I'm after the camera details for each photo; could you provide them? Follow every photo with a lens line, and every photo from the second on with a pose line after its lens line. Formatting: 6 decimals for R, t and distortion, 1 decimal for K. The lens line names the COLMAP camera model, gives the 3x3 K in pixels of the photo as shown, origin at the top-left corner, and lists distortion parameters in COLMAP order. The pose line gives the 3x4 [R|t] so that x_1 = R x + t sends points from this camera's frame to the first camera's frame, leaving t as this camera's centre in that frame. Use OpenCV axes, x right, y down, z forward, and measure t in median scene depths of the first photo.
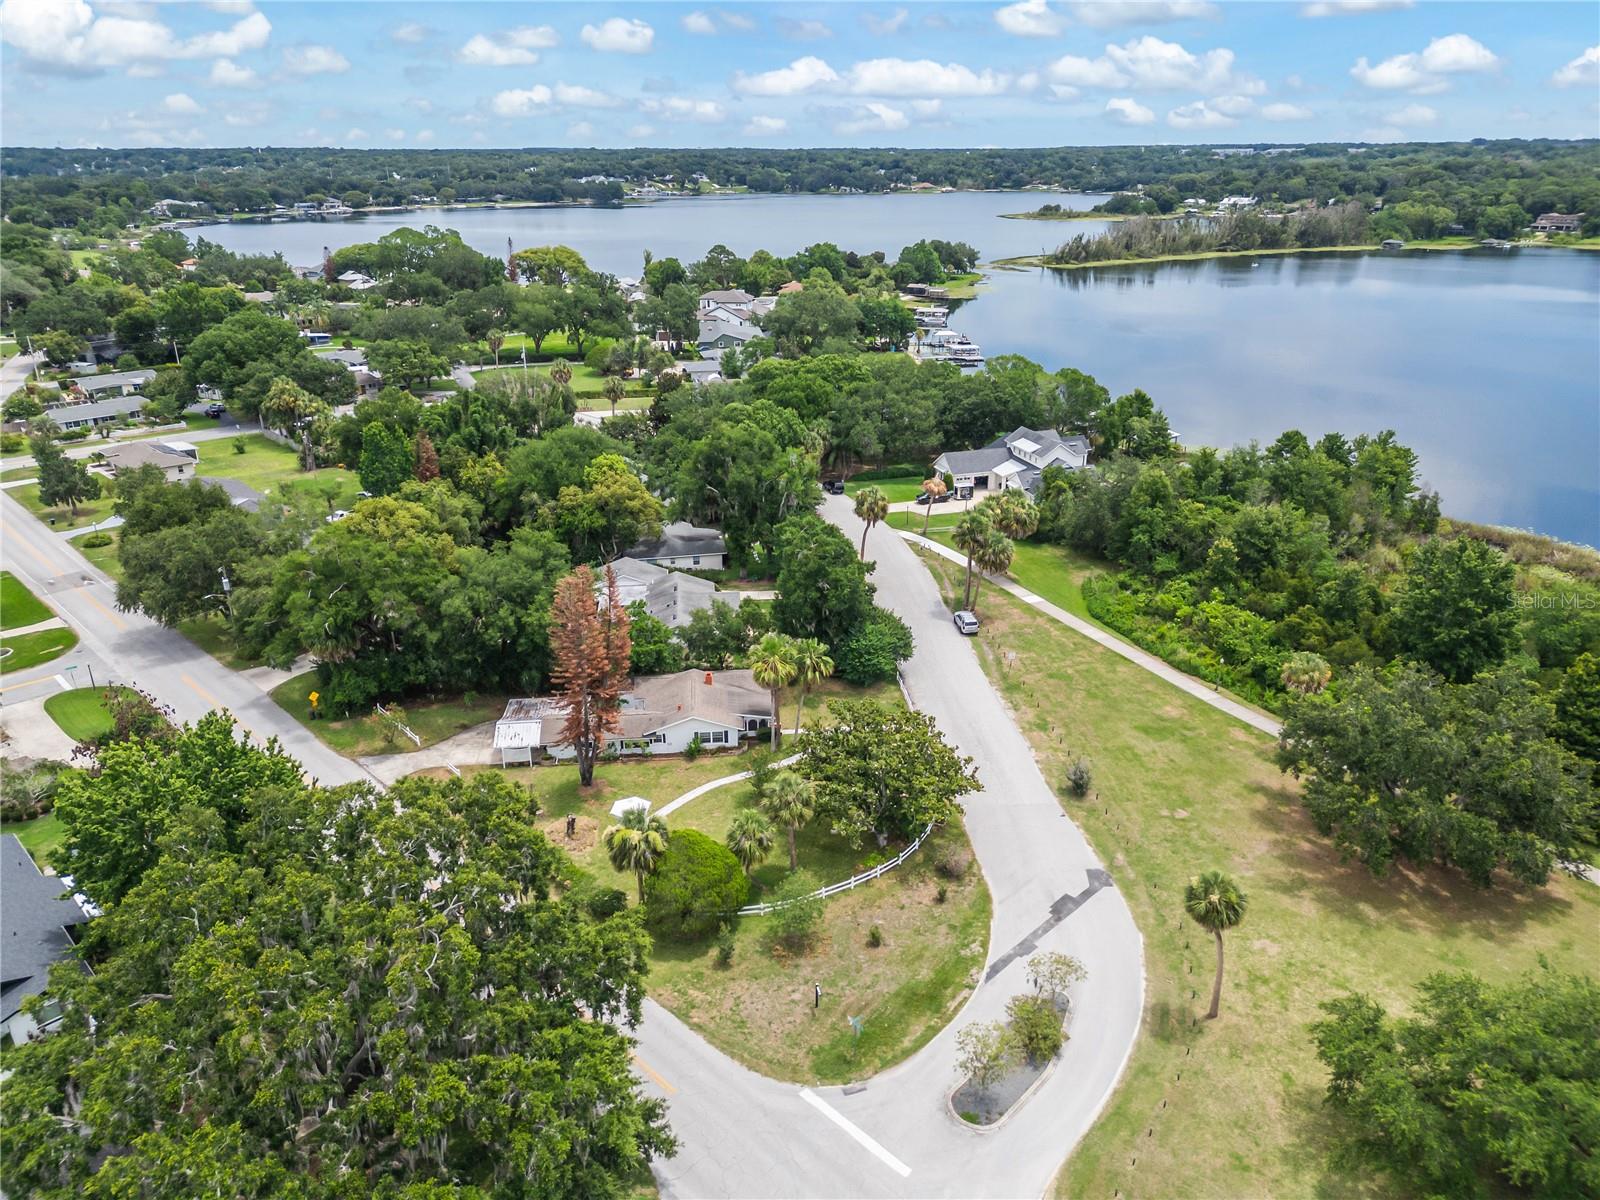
lens RADIAL K [[1125.3, 0, 801.6], [0, 1125.3, 597.0], [0, 0, 1]] dist [0.043162, -0.035349]
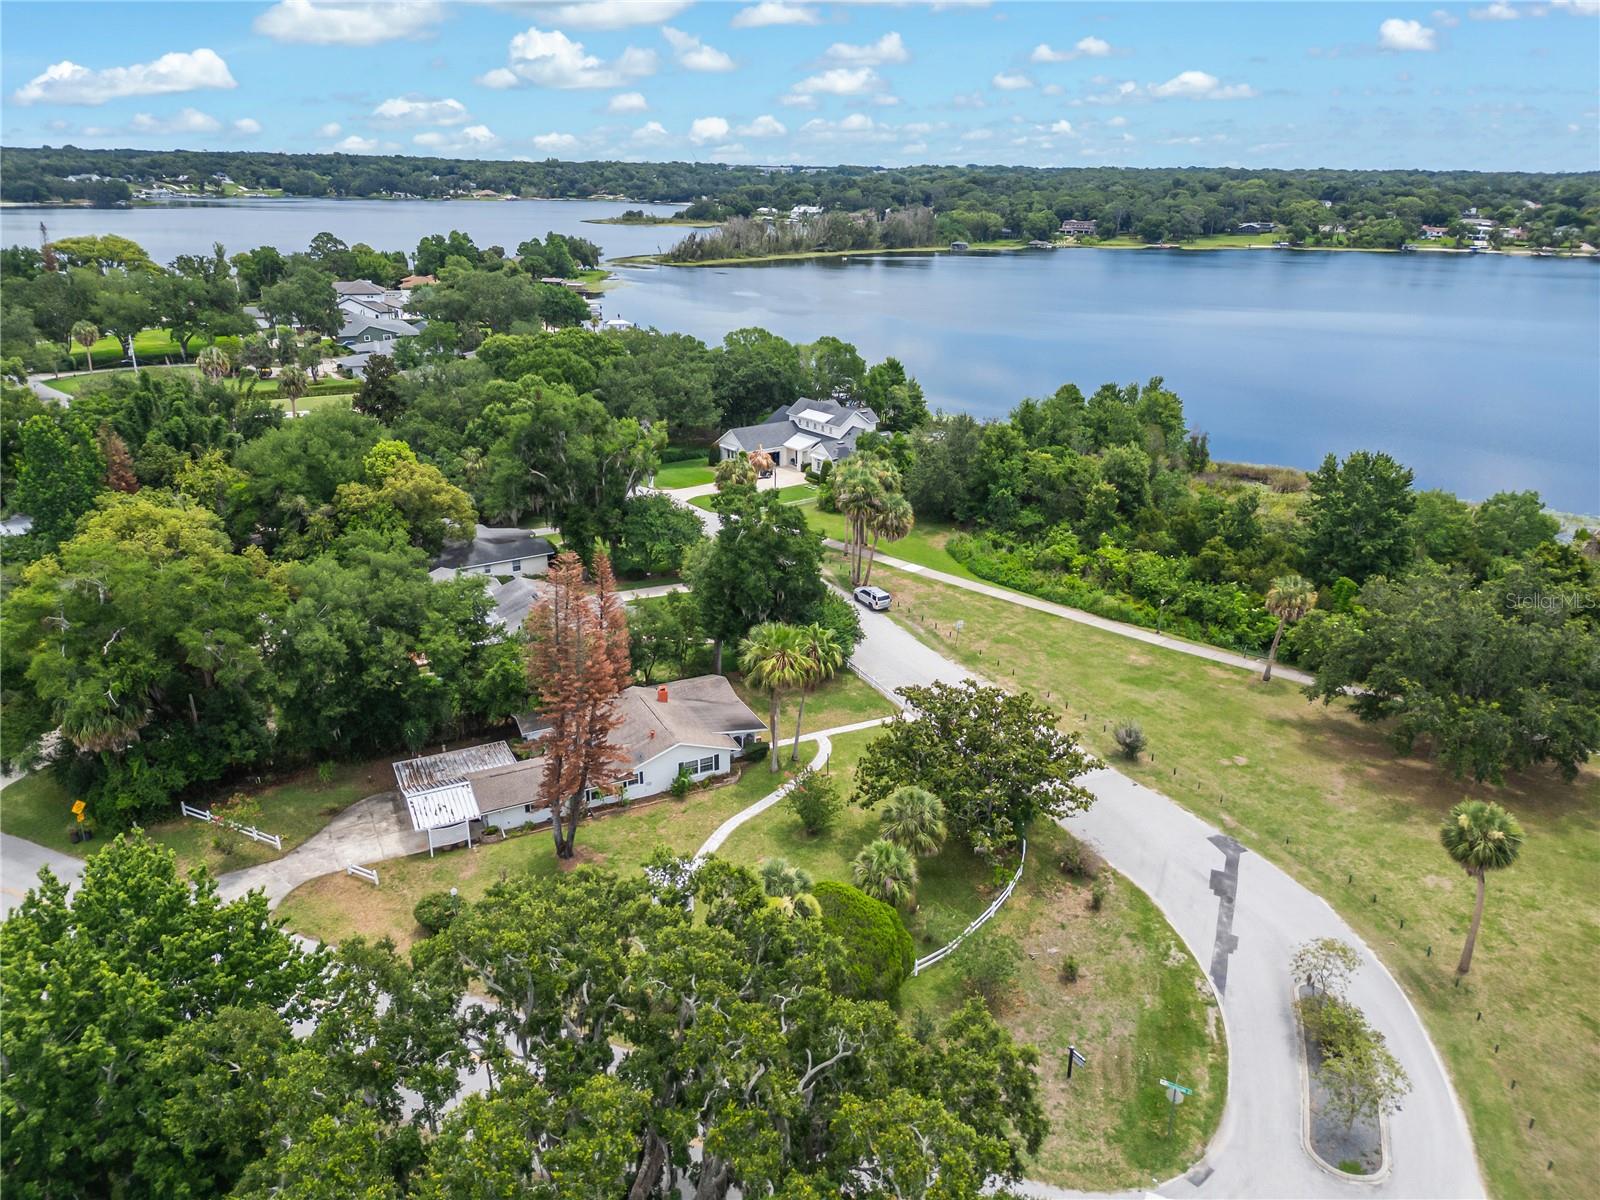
lens RADIAL K [[1125.3, 0, 813.7], [0, 1125.3, 604.5], [0, 0, 1]] dist [0.043162, -0.035349]
pose [[0.928576, -0.114809, 0.352937, -0.166175], [0.116833, 0.993028, 0.015642, 0.006761], [-0.352272, 0.026710, 0.935516, 0.149724]]
